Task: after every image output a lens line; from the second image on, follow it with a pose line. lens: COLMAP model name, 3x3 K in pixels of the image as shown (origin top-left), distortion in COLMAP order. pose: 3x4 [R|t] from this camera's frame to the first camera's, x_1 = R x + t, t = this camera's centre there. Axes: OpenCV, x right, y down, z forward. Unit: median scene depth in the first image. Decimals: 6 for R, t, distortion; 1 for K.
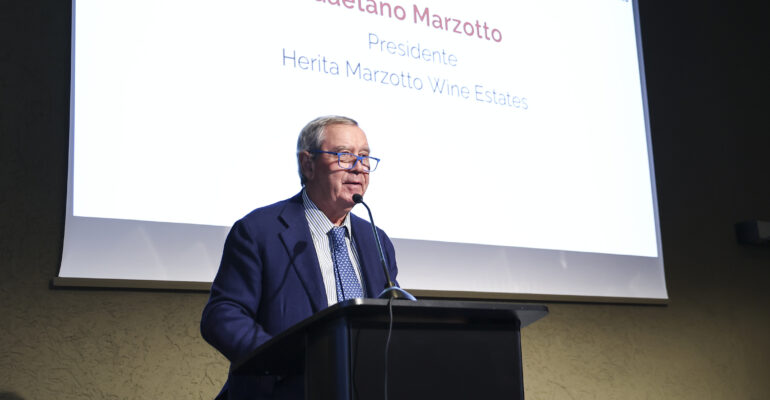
lens RADIAL K [[1016.1, 0, 349.0], [0, 1016.1, 200.1], [0, 0, 1]] dist [0.000756, 0.001350]
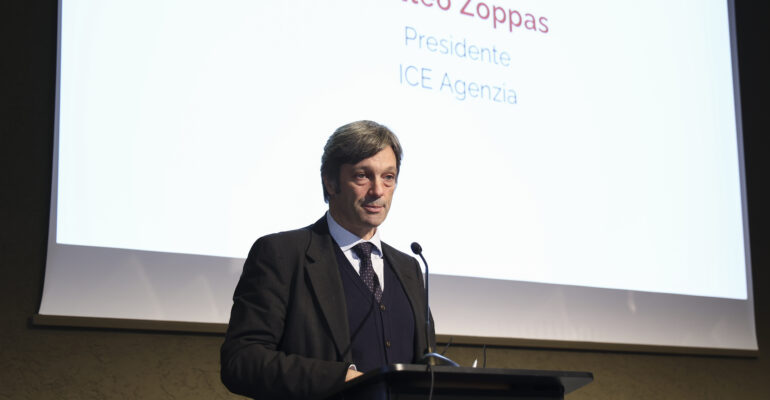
lens RADIAL K [[1344.1, 0, 385.0], [0, 1344.1, 200.0], [0, 0, 1]] dist [-0.028732, -0.011469]
pose [[0.999658, 0.022508, 0.013339, -0.010517], [-0.022508, 0.999747, -0.000191, -0.025409], [-0.013340, -0.000109, 0.999911, -0.126252]]
